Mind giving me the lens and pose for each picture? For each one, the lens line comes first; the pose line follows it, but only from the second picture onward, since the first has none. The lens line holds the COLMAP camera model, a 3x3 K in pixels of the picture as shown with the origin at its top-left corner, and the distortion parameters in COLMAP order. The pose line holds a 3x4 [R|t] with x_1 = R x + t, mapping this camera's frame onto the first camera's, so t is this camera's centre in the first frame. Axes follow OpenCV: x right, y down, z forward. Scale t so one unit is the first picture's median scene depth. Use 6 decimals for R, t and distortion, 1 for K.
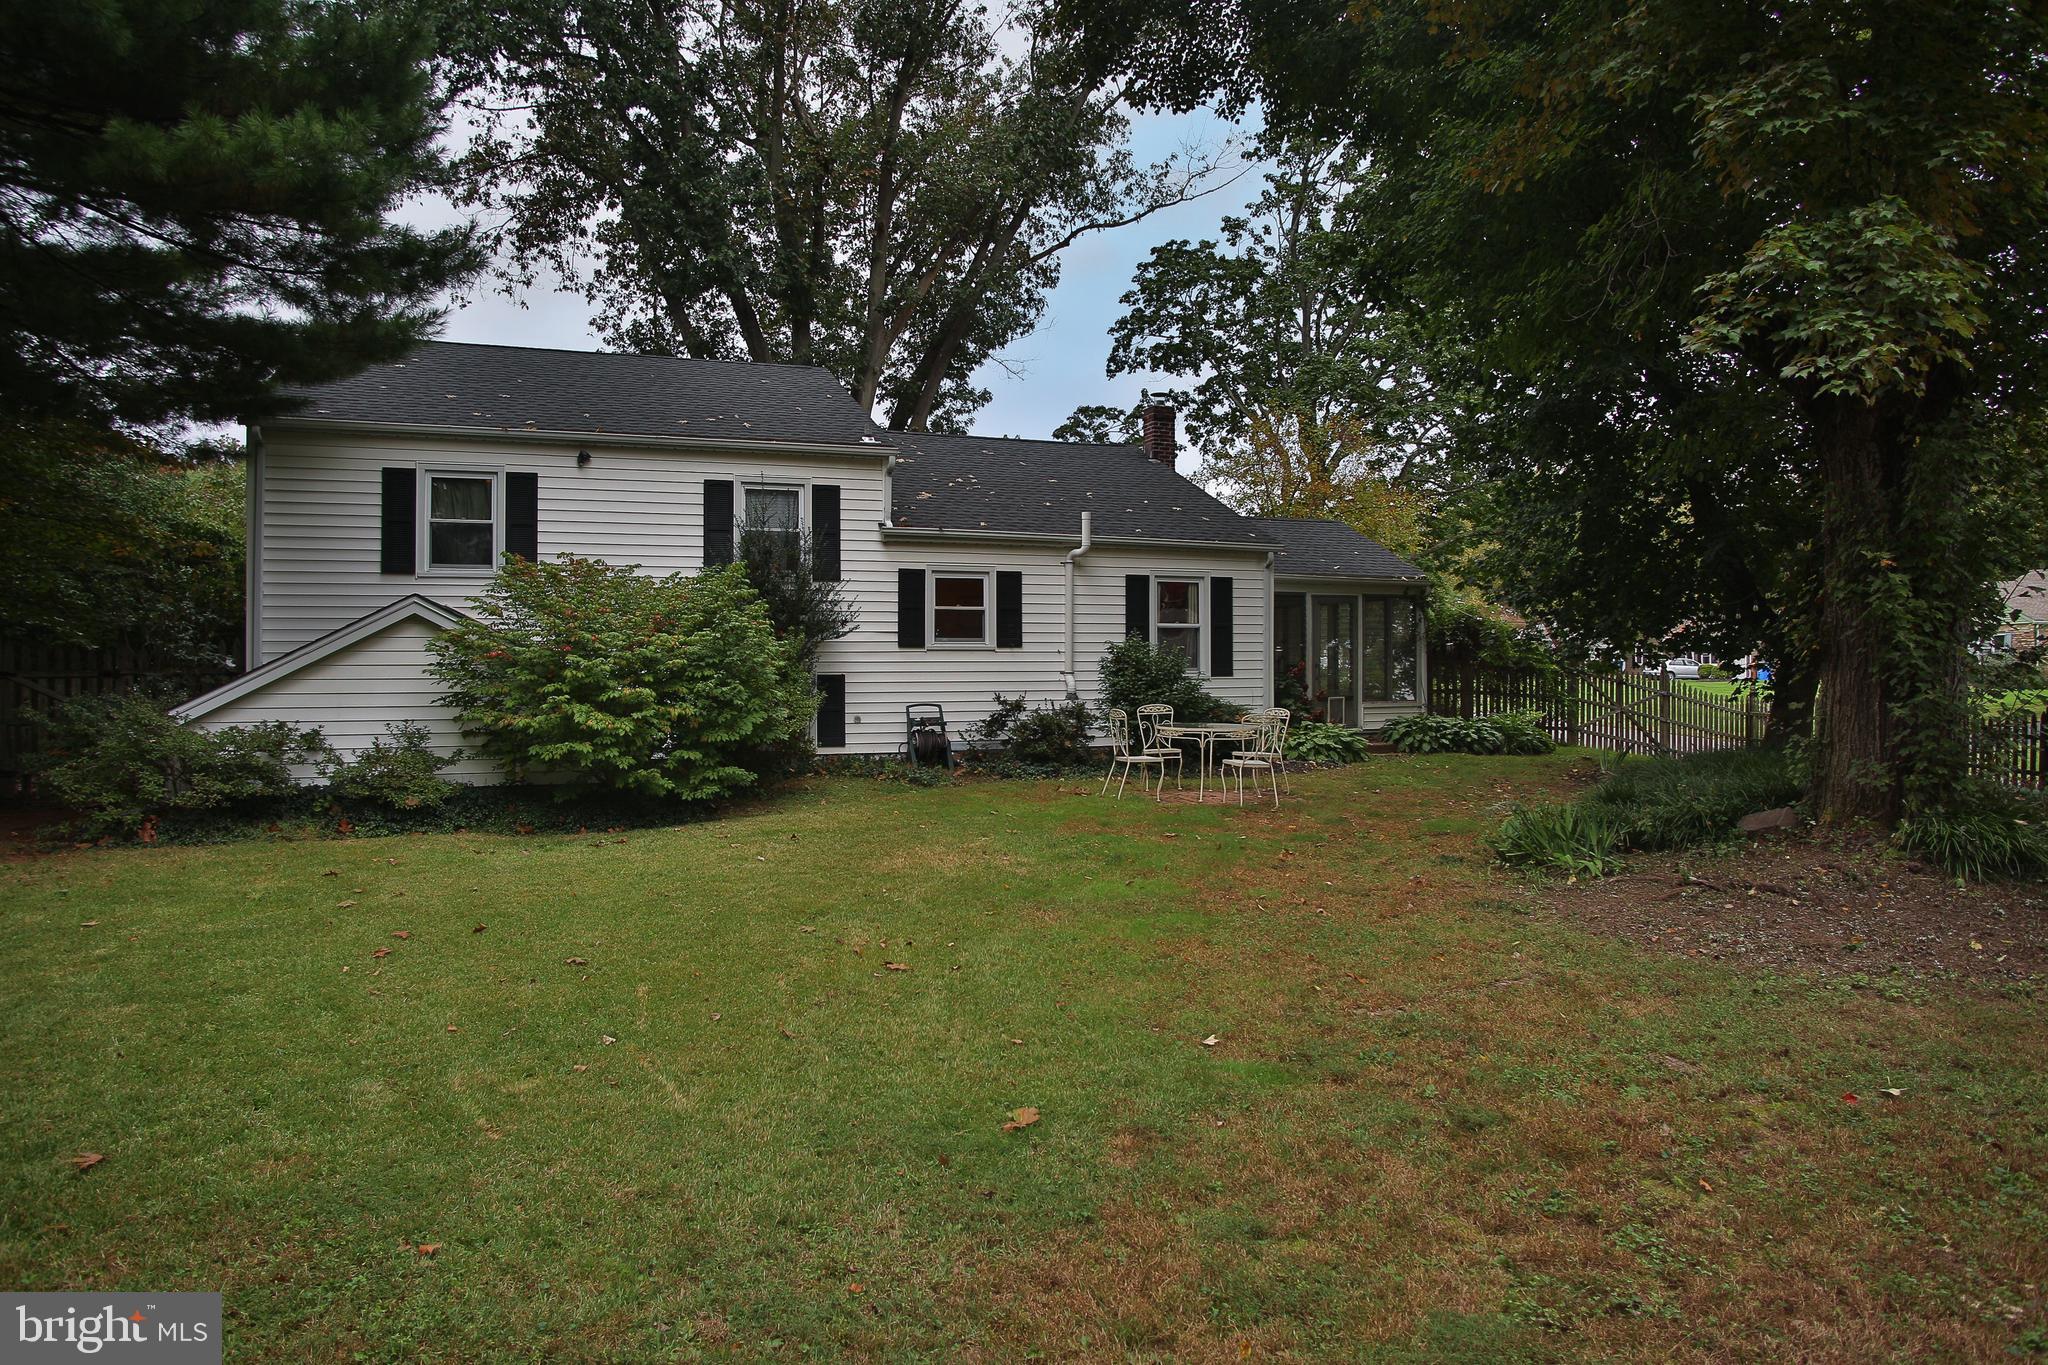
lens RADIAL K [[1223.8, 0, 1020.4], [0, 1223.8, 666.3], [0, 0, 1]] dist [-0.111740, 0.062125]
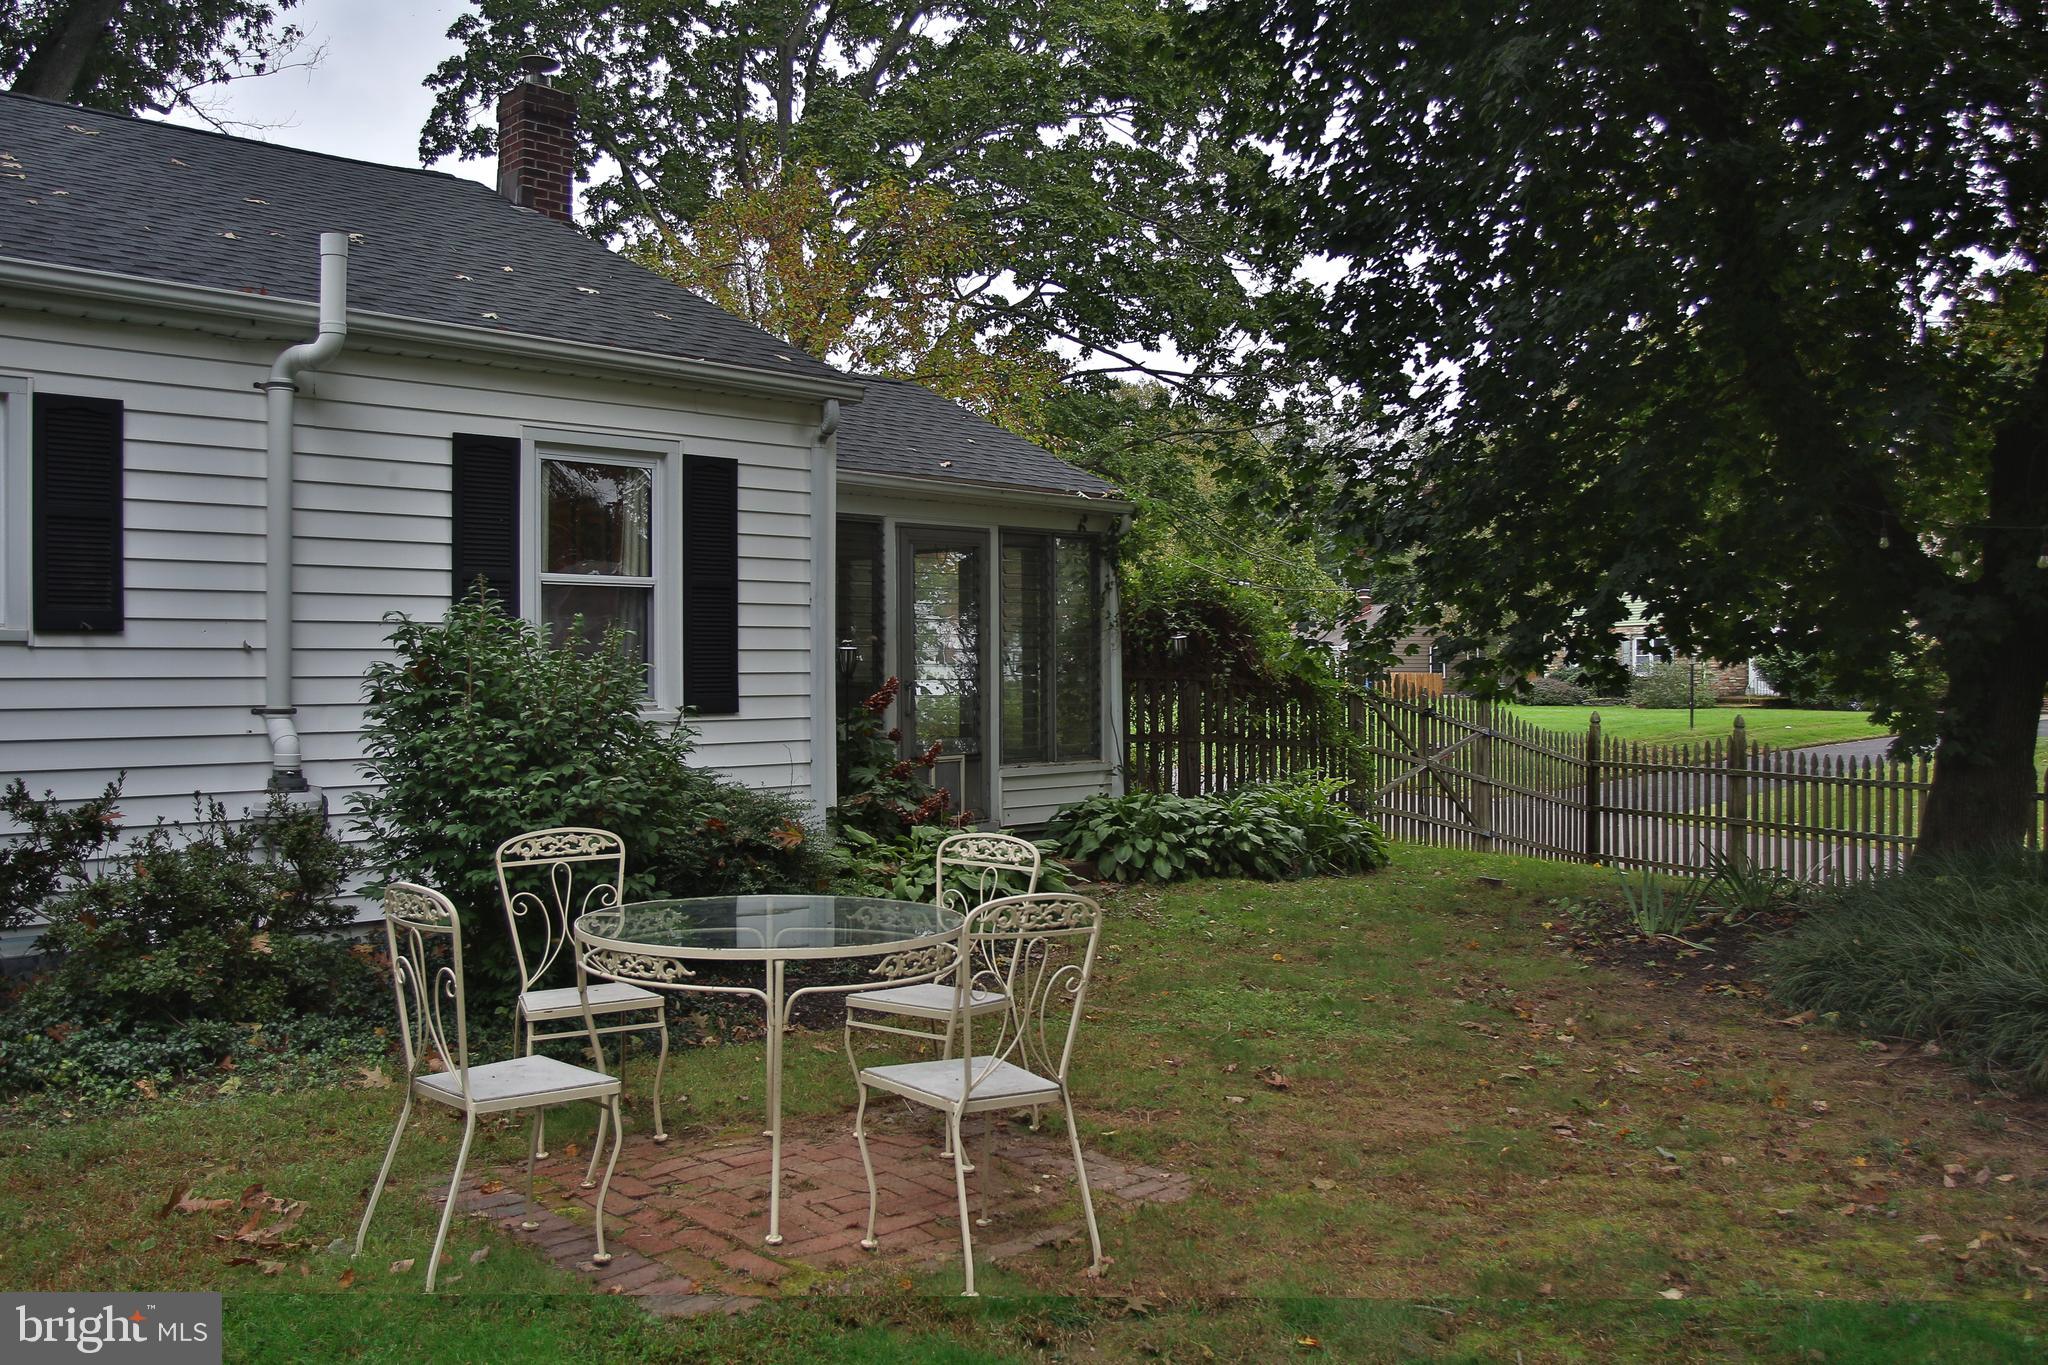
lens RADIAL K [[1692.0, 0, 1024.0], [0, 1692.0, 682.5], [0, 0, 1]] dist [-0.084632, 0.001502]
pose [[0.914756, -0.002559, 0.403998, 0.040319], [0.001899, 0.999996, 0.002036, -0.002868], [-0.404002, -0.001095, 0.914757, 0.471638]]
